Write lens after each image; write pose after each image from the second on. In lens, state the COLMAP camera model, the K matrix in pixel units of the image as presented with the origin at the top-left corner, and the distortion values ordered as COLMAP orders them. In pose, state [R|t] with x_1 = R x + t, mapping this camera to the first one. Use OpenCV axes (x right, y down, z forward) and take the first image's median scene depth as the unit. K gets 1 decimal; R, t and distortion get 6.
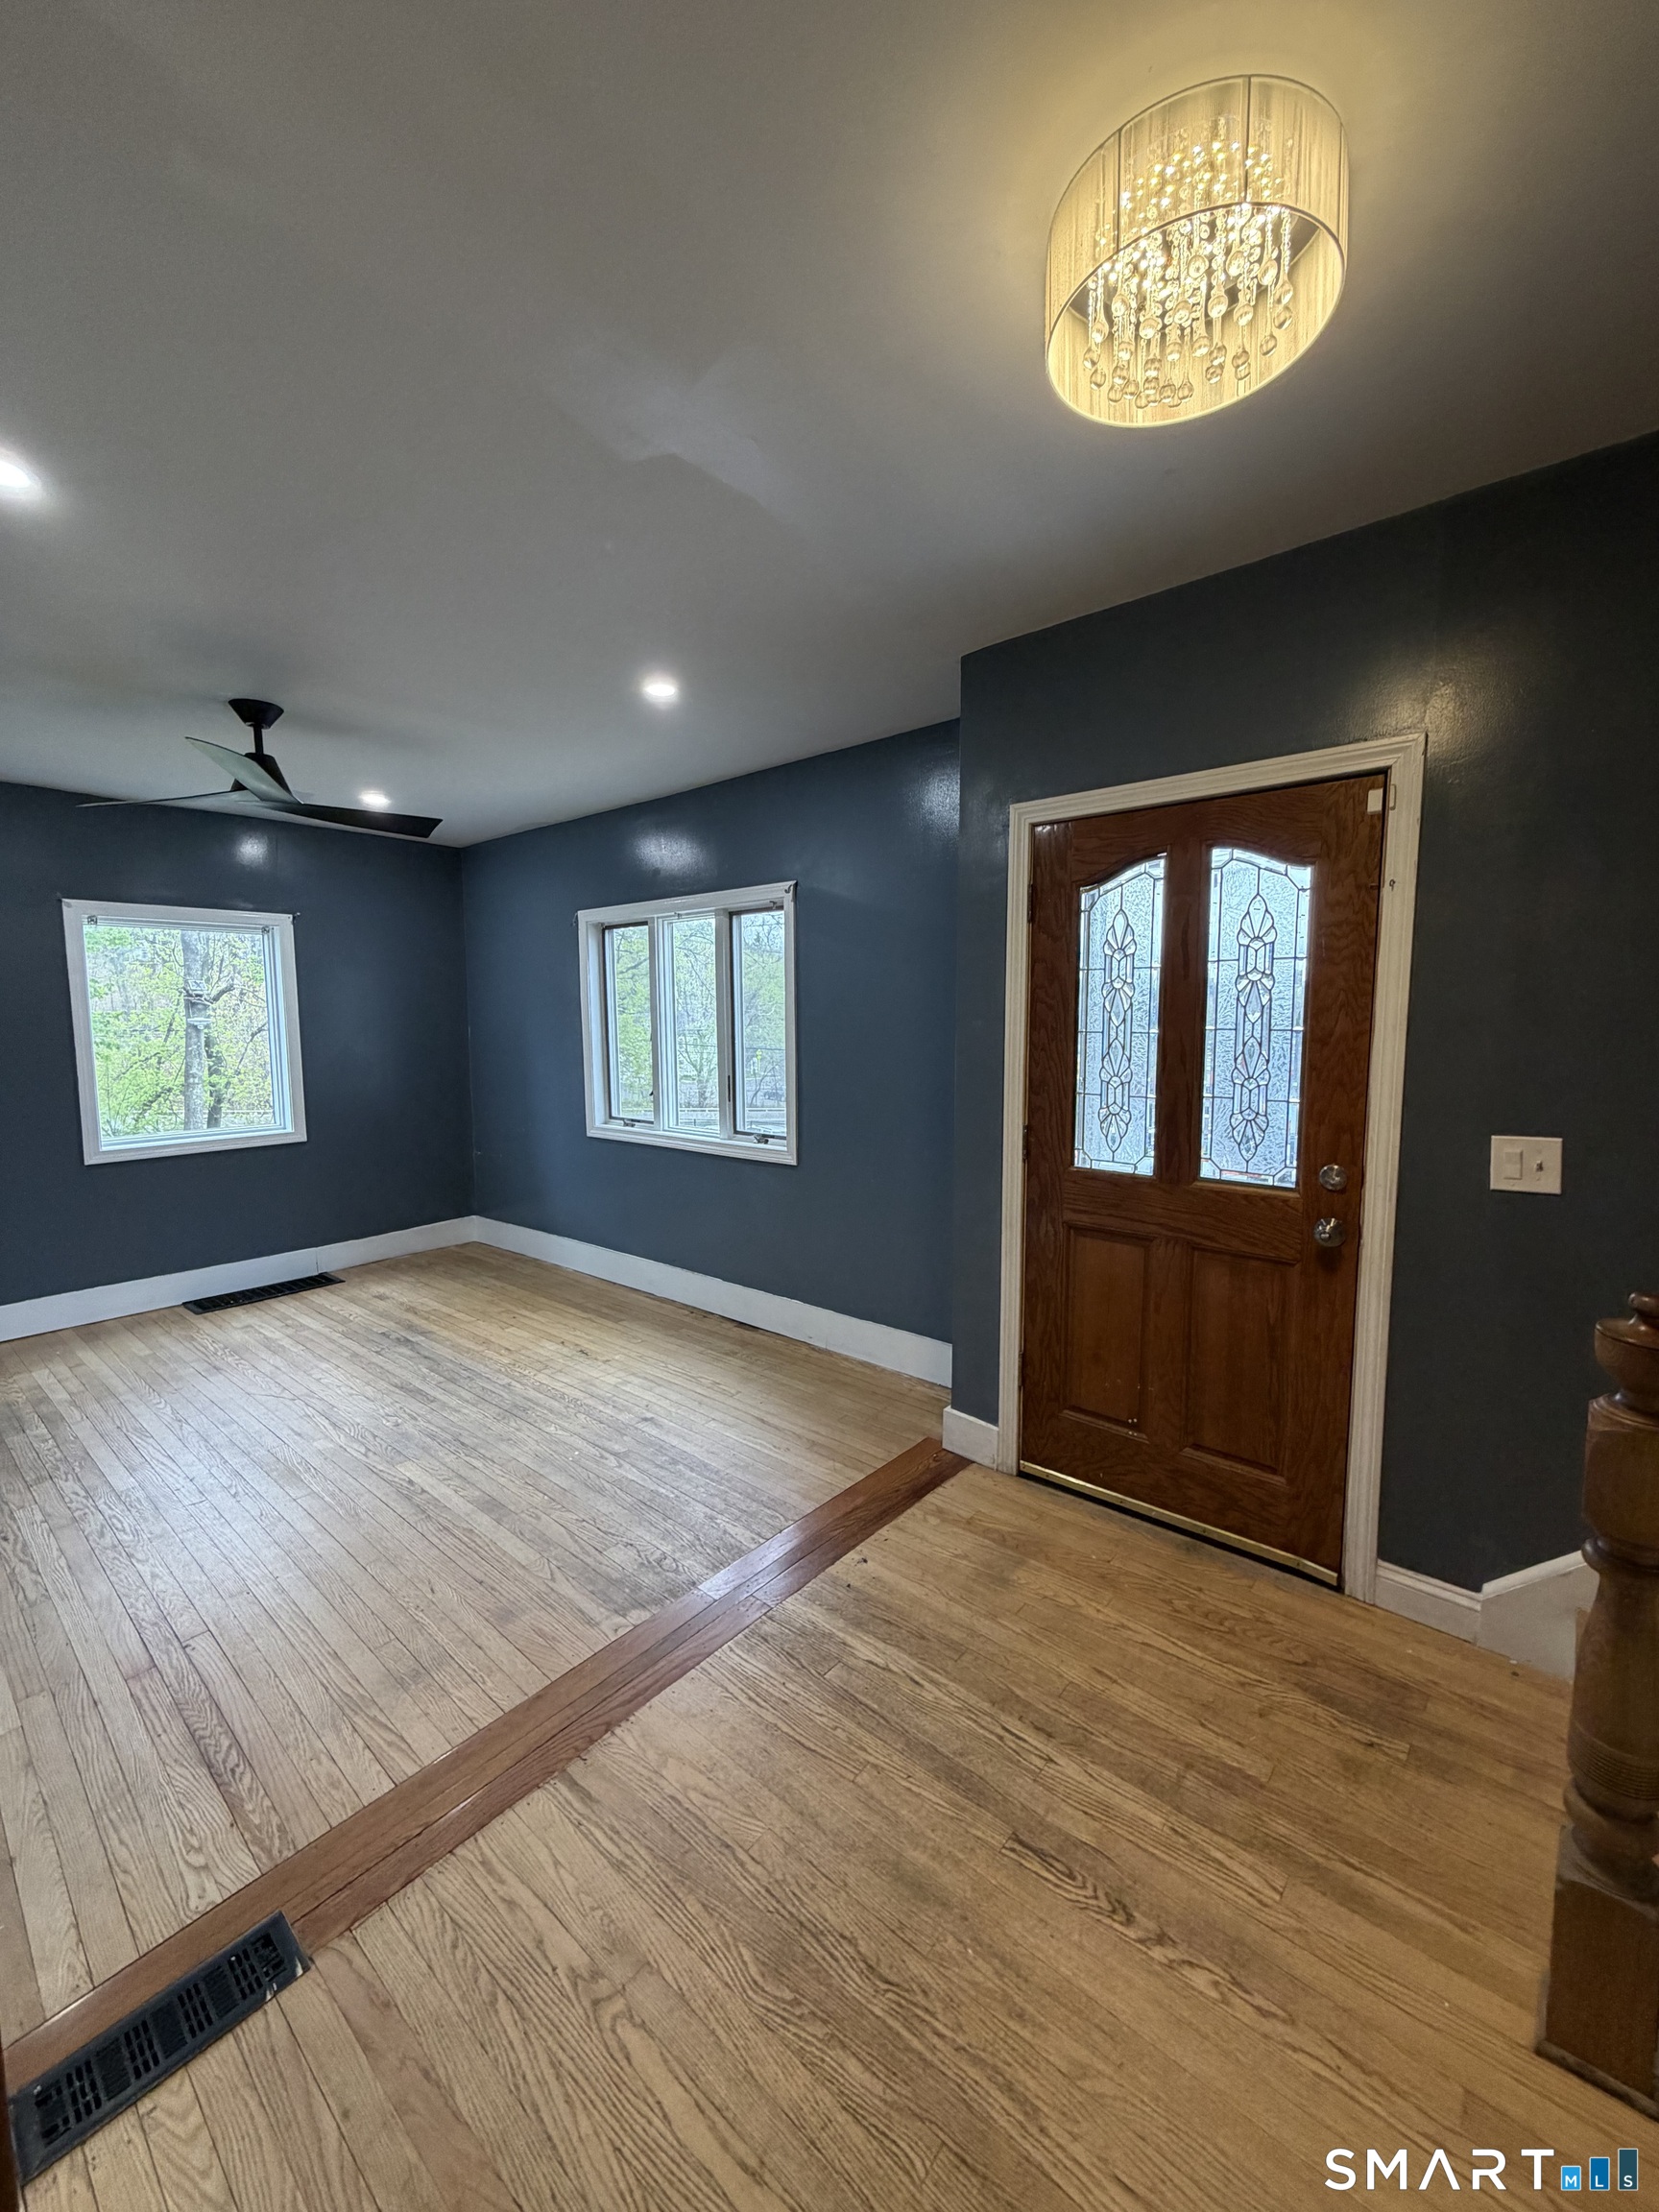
lens RADIAL K [[882.6, 0, 827.8], [0, 882.6, 1104.5], [0, 0, 1]] dist [0.000784, 0.000221]
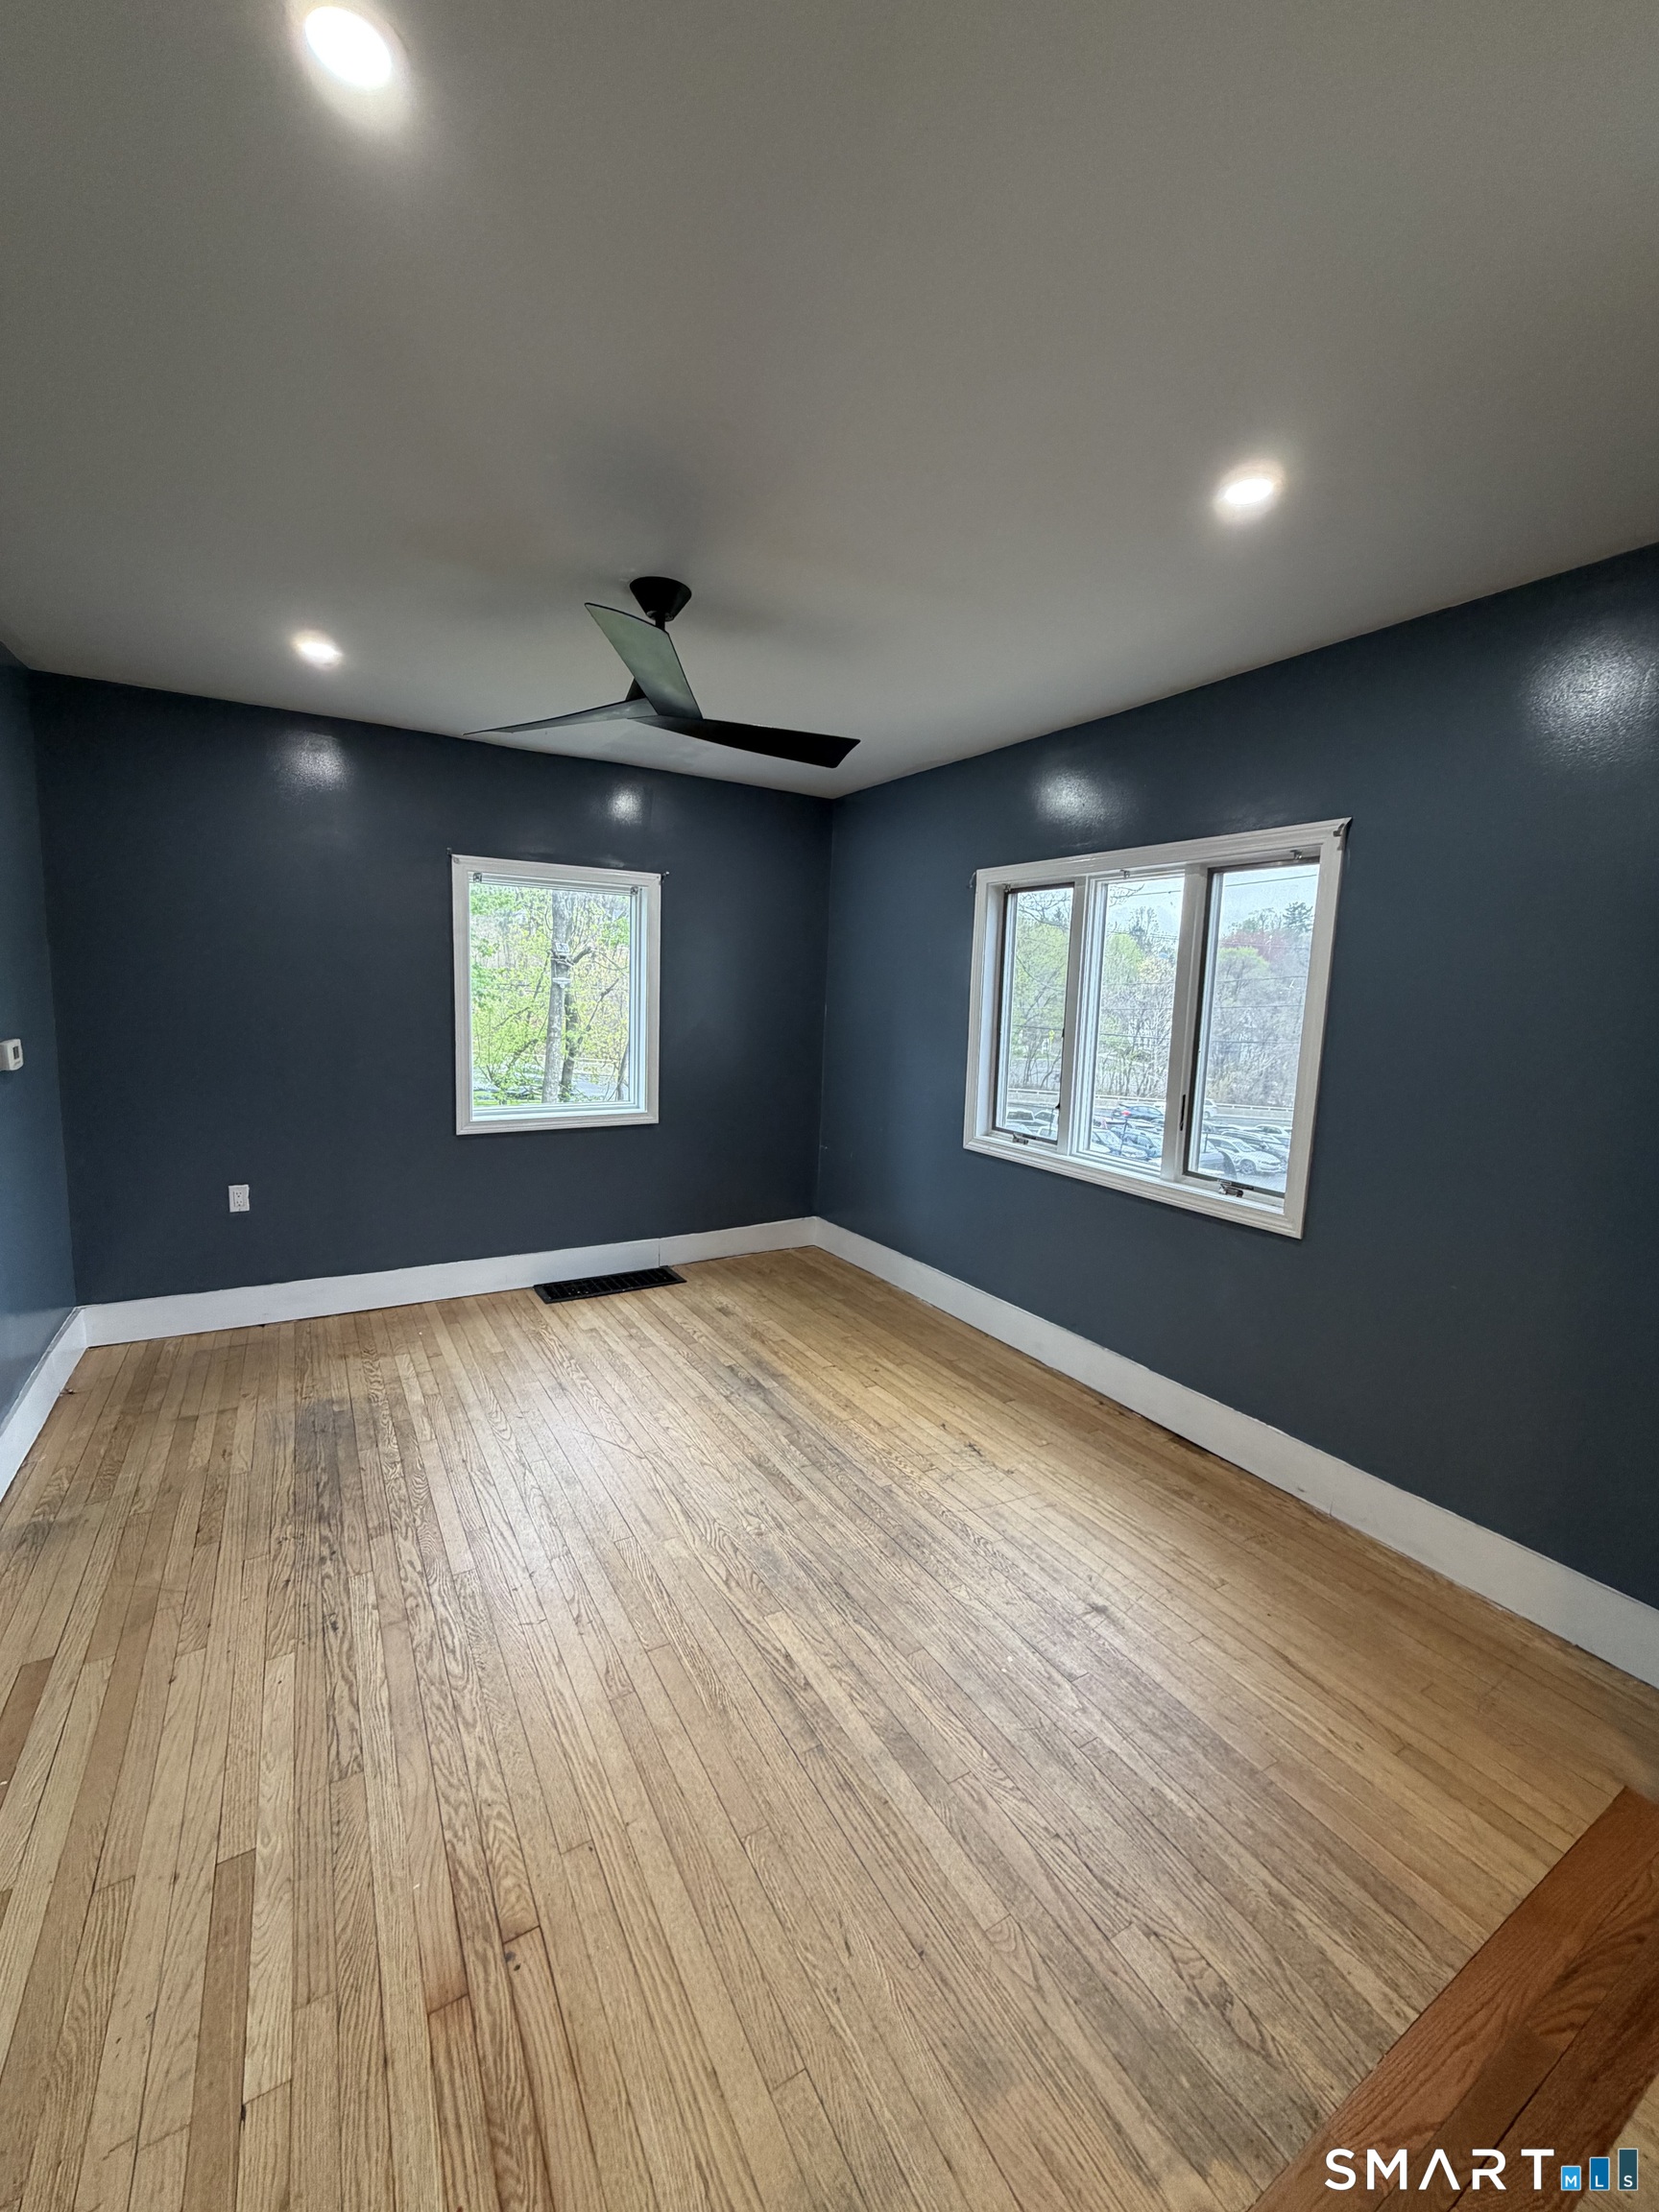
lens RADIAL K [[882.6, 0, 828.2], [0, 882.6, 1109.1], [0, 0, 1]] dist [0.000784, 0.000221]
pose [[0.947040, 0.084512, -0.309796, -0.178614], [-0.074353, 0.996240, 0.044476, -0.034539], [0.312390, -0.019087, 0.949762, 0.234726]]
